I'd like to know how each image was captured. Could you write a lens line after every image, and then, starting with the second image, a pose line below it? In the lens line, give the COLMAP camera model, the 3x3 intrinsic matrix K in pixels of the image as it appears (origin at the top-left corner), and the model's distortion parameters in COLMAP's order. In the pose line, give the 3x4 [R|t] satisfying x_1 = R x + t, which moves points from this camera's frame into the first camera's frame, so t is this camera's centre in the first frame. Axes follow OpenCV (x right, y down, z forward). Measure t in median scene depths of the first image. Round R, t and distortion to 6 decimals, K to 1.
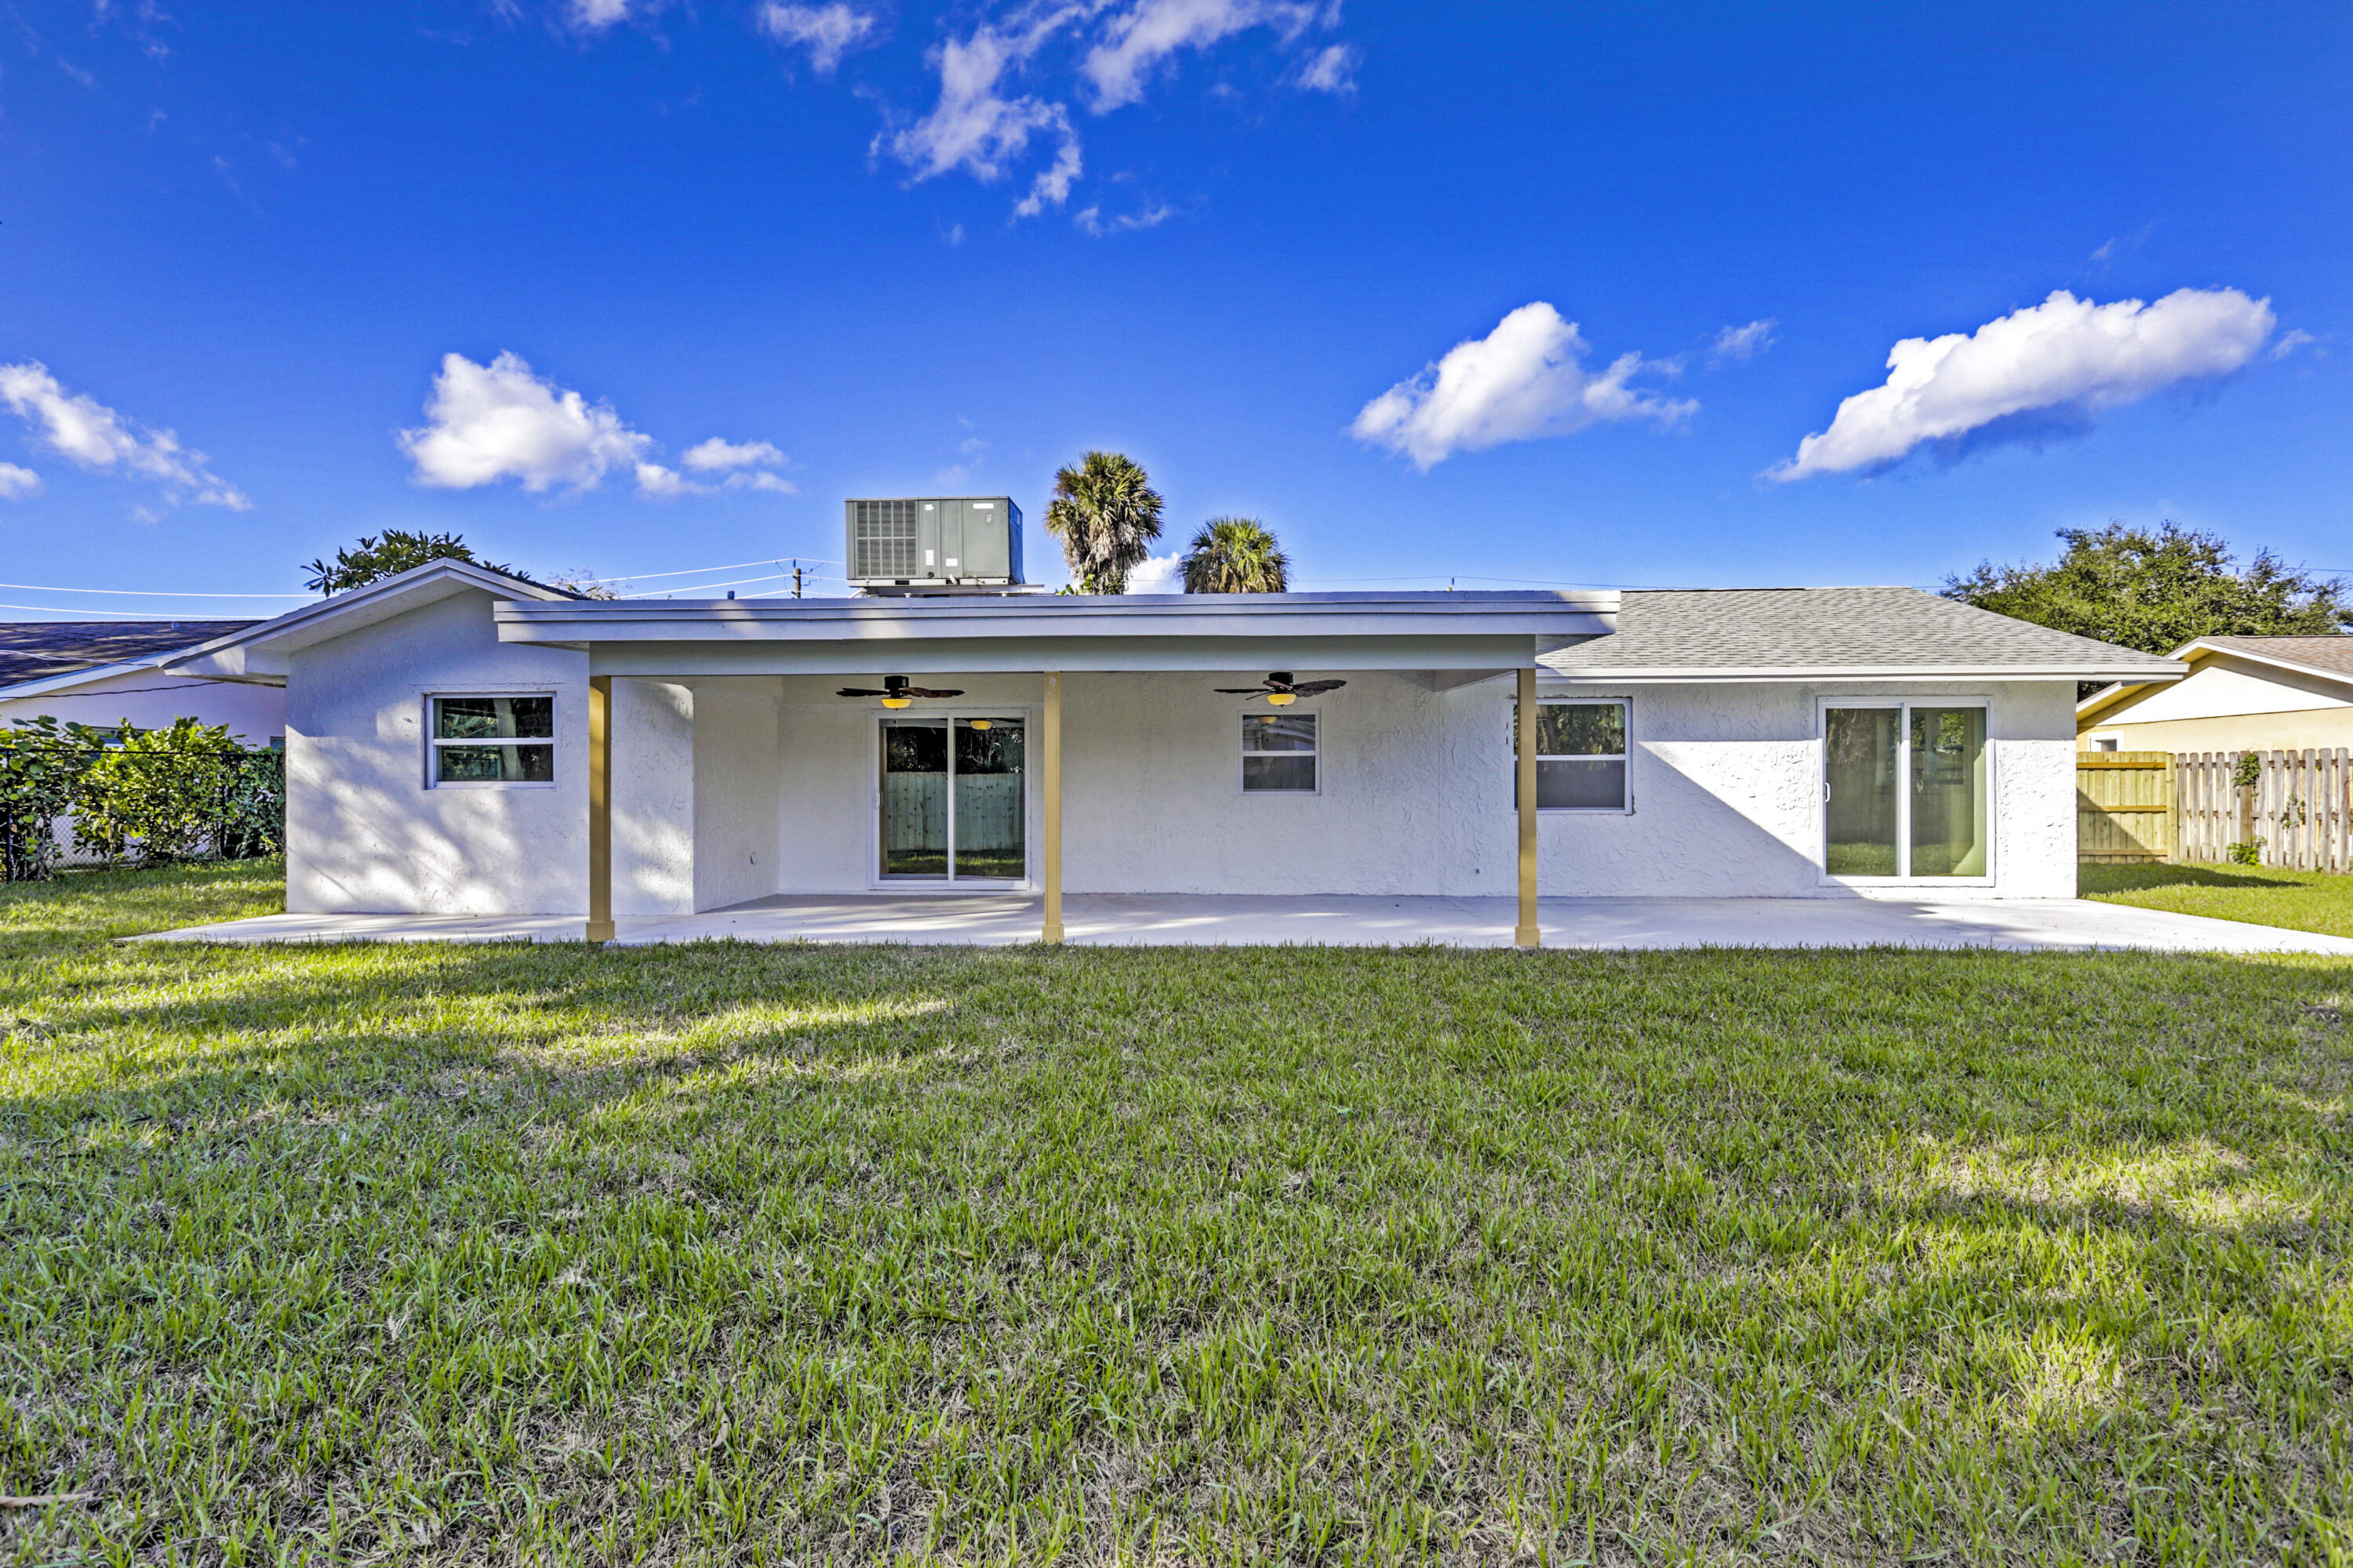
lens RADIAL K [[1155.8, 0, 1176.5], [0, 1155.8, 784.0], [0, 0, 1]] dist [0.001174, 0.002013]
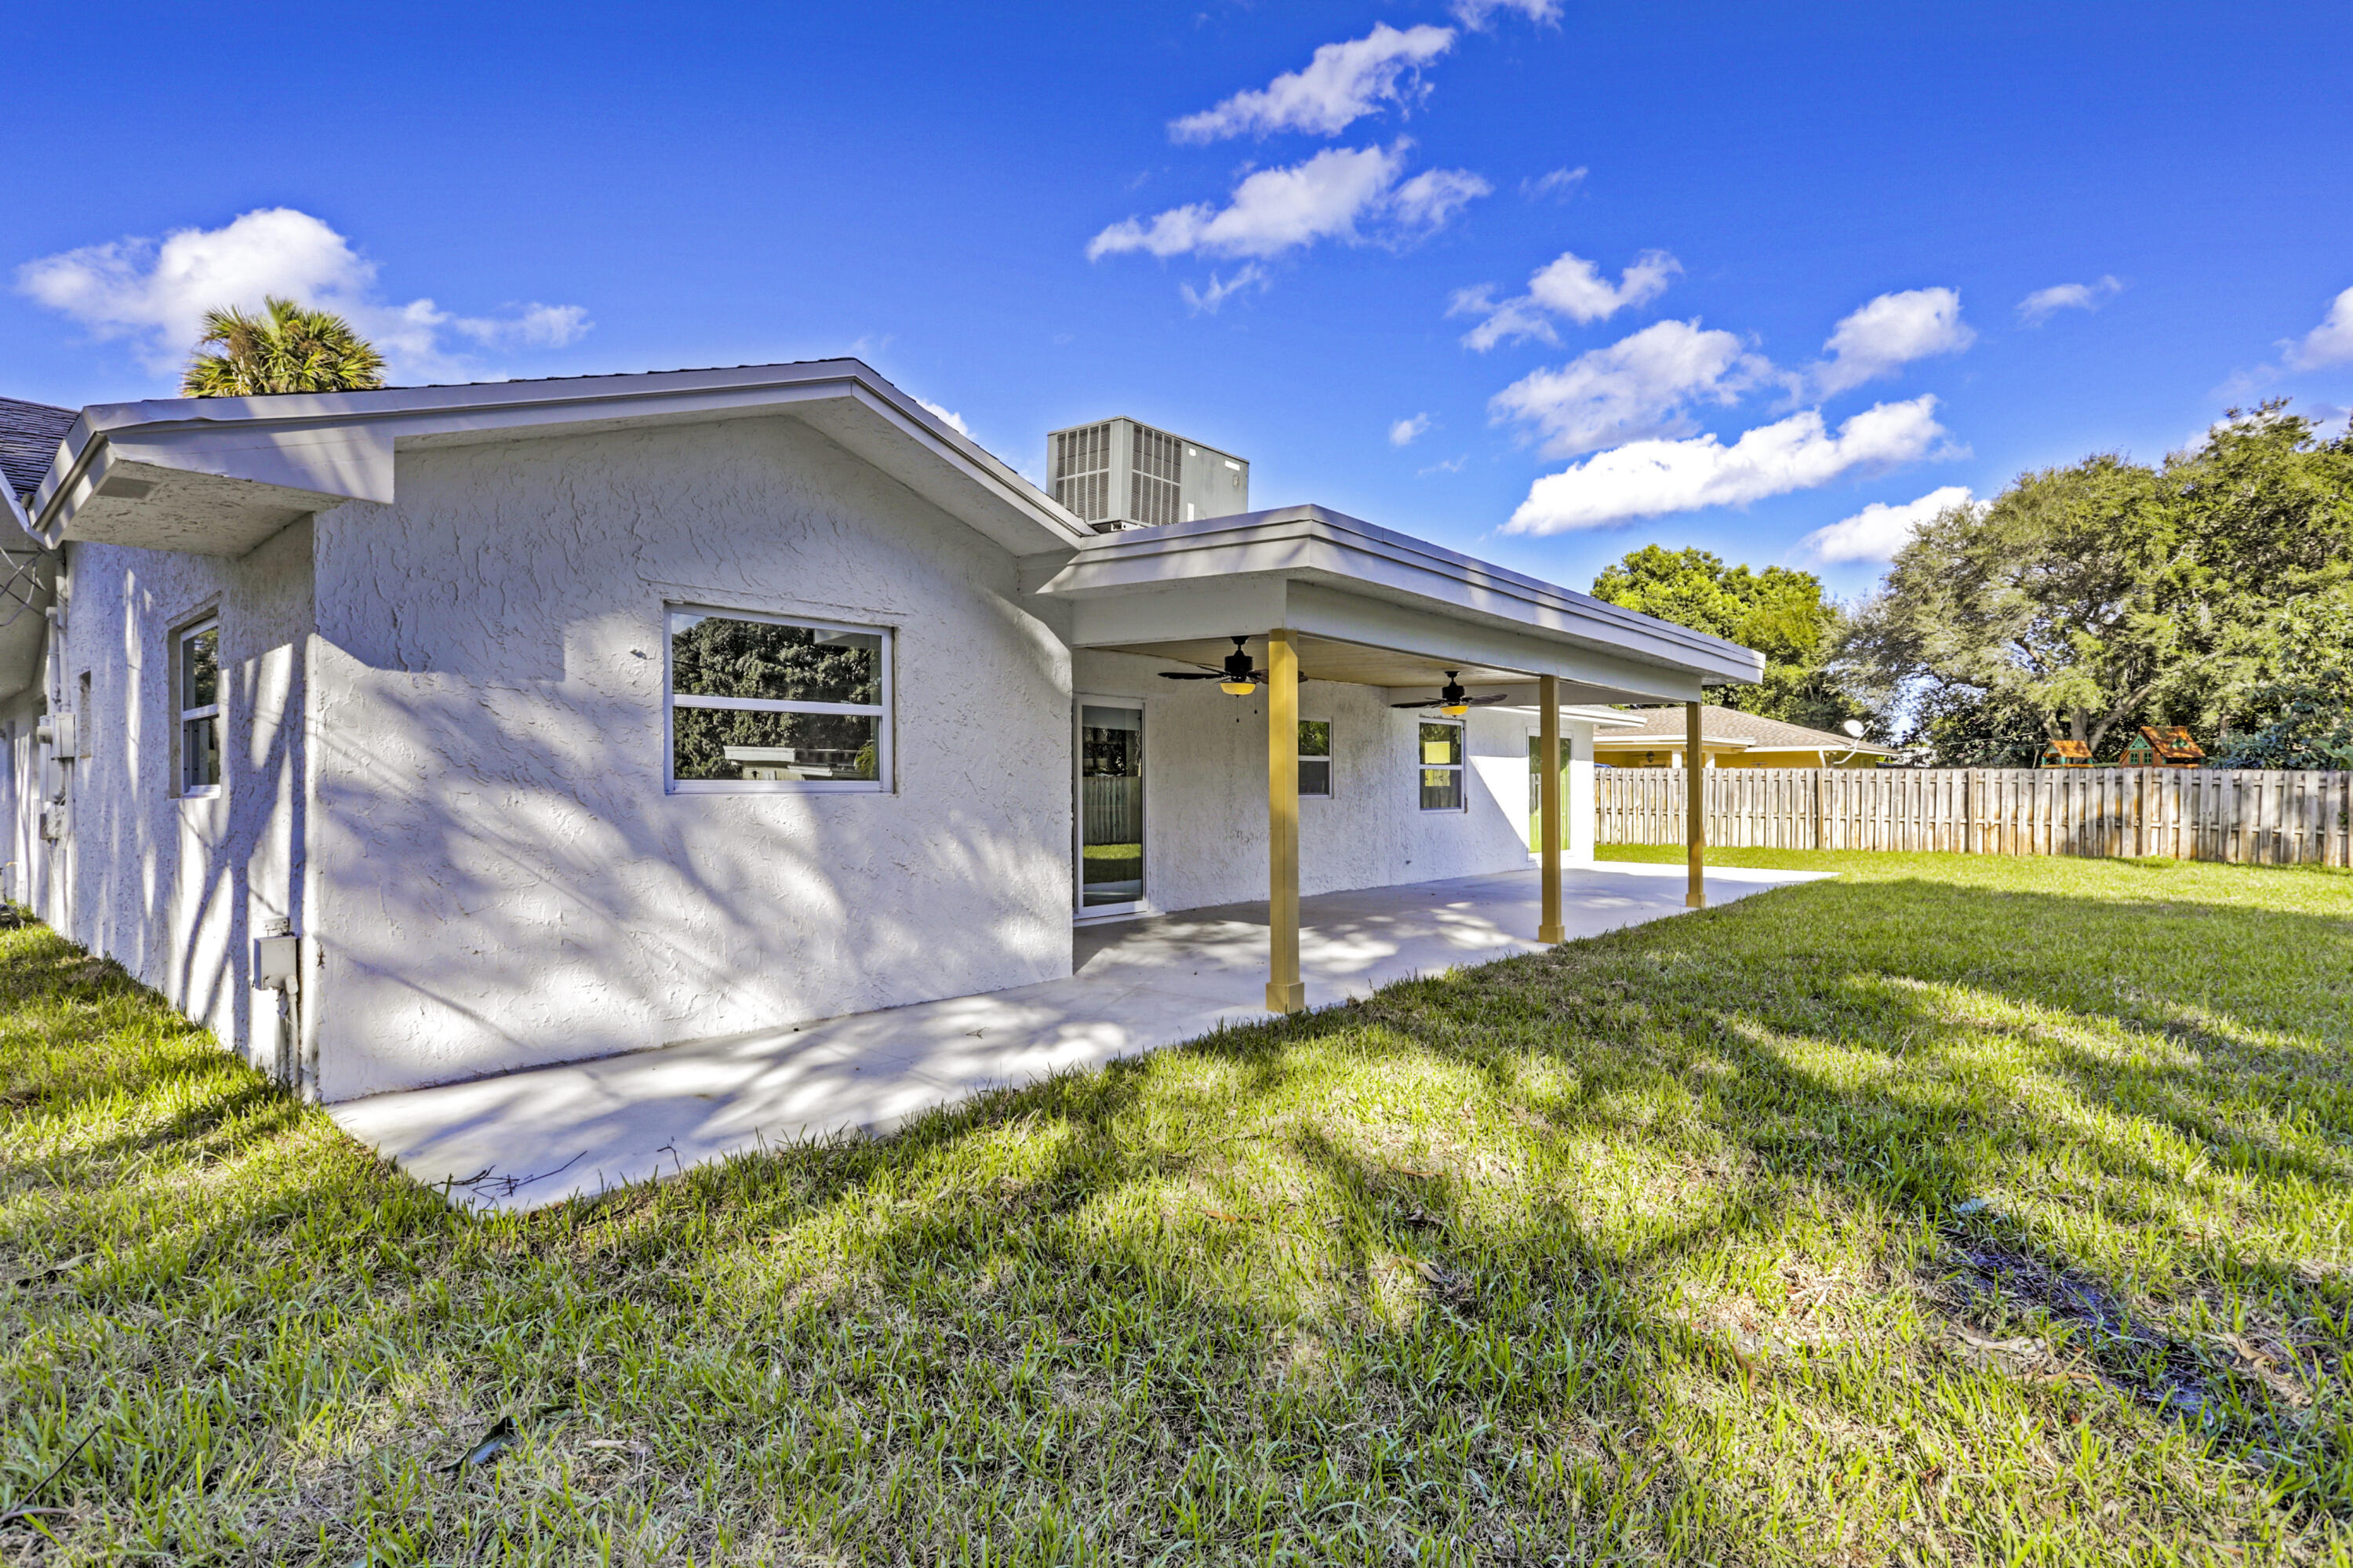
lens RADIAL K [[1174.6, 0, 1176.5], [0, 1174.6, 784.0], [0, 0, 1]] dist [0.000924, 0.000335]
pose [[0.596174, 0.003395, 0.802848, -0.892132], [0.001625, 0.999984, -0.005435, 0.002402], [-0.802854, 0.004545, 0.596158, 0.508986]]
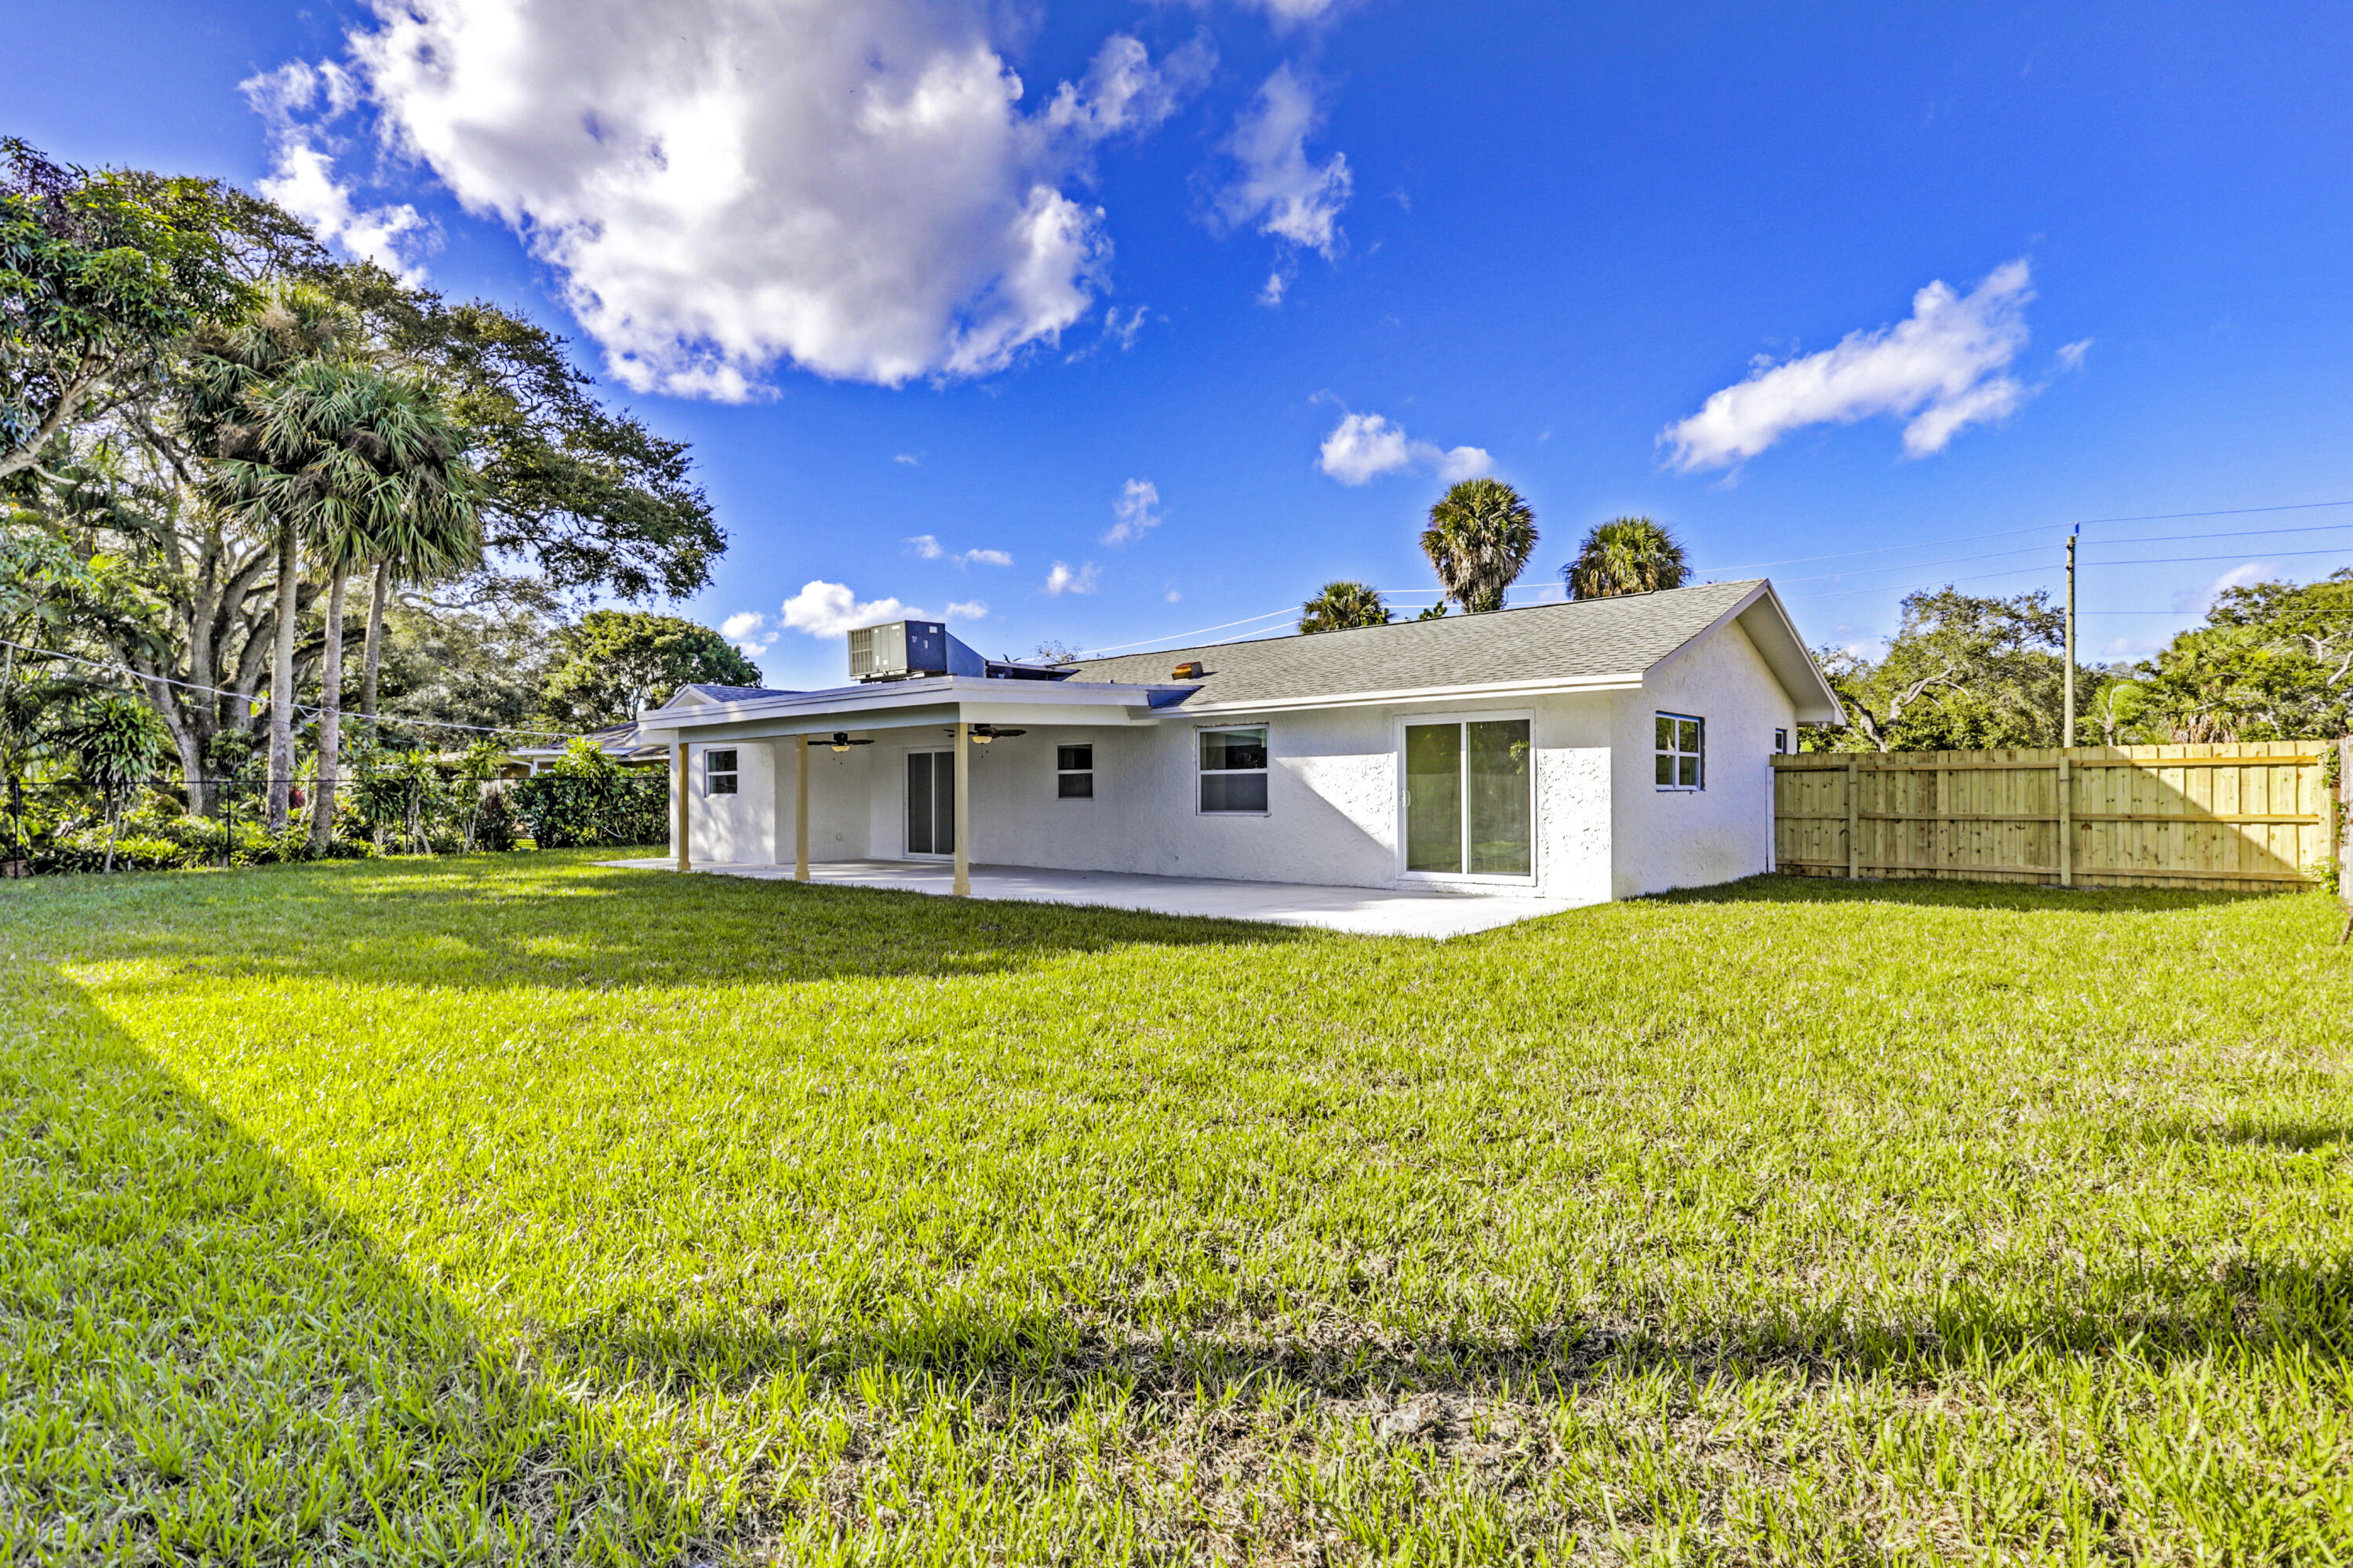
lens RADIAL K [[1155.8, 0, 1176.5], [0, 1155.8, 784.0], [0, 0, 1]] dist [0.001174, 0.002013]
pose [[0.793614, -0.010120, -0.608338, 1.133812], [0.008353, 0.999949, -0.005738, -0.002008], [0.608365, -0.000528, 0.793658, -0.066547]]
